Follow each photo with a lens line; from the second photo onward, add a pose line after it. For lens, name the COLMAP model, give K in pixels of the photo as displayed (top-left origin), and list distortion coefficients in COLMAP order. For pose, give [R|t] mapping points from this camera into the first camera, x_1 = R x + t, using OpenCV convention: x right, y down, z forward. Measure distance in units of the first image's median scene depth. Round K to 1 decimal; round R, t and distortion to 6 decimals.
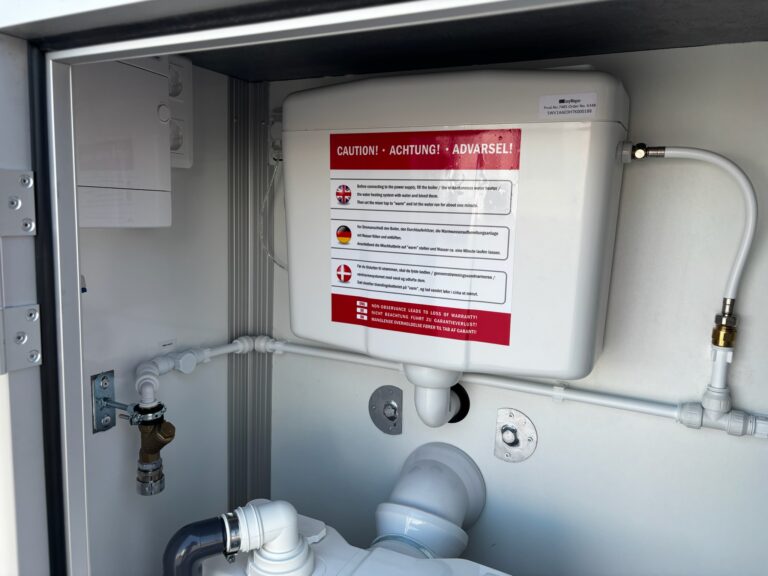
lens RADIAL K [[577.0, 0, 384.0], [0, 577.0, 288.0], [0, 0, 1]] dist [0.069916, -0.076729]
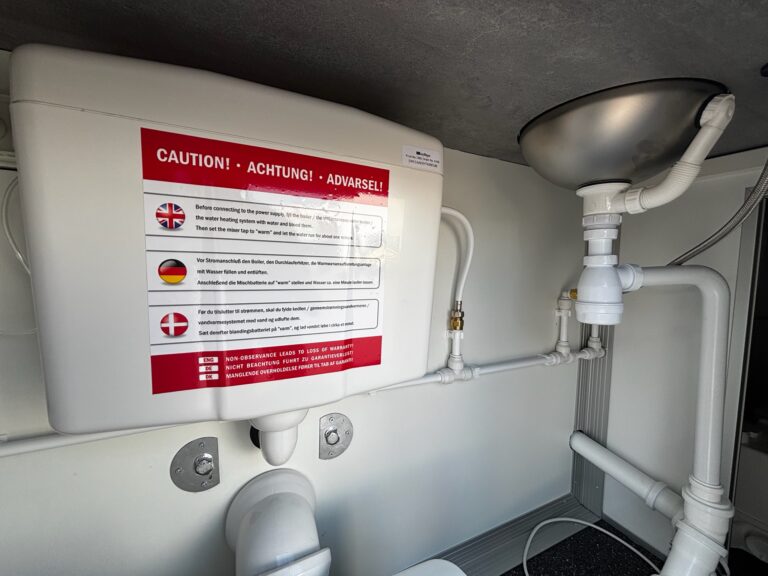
lens RADIAL K [[307.8, 0, 384.0], [0, 307.8, 288.0], [0, 0, 1]] dist [-0.014591, -0.000116]
pose [[0.603700, -0.073163, 0.793847, -0.225140], [0.111105, 0.993783, 0.007096, -0.047455], [-0.789431, 0.083917, 0.608076, 0.583271]]
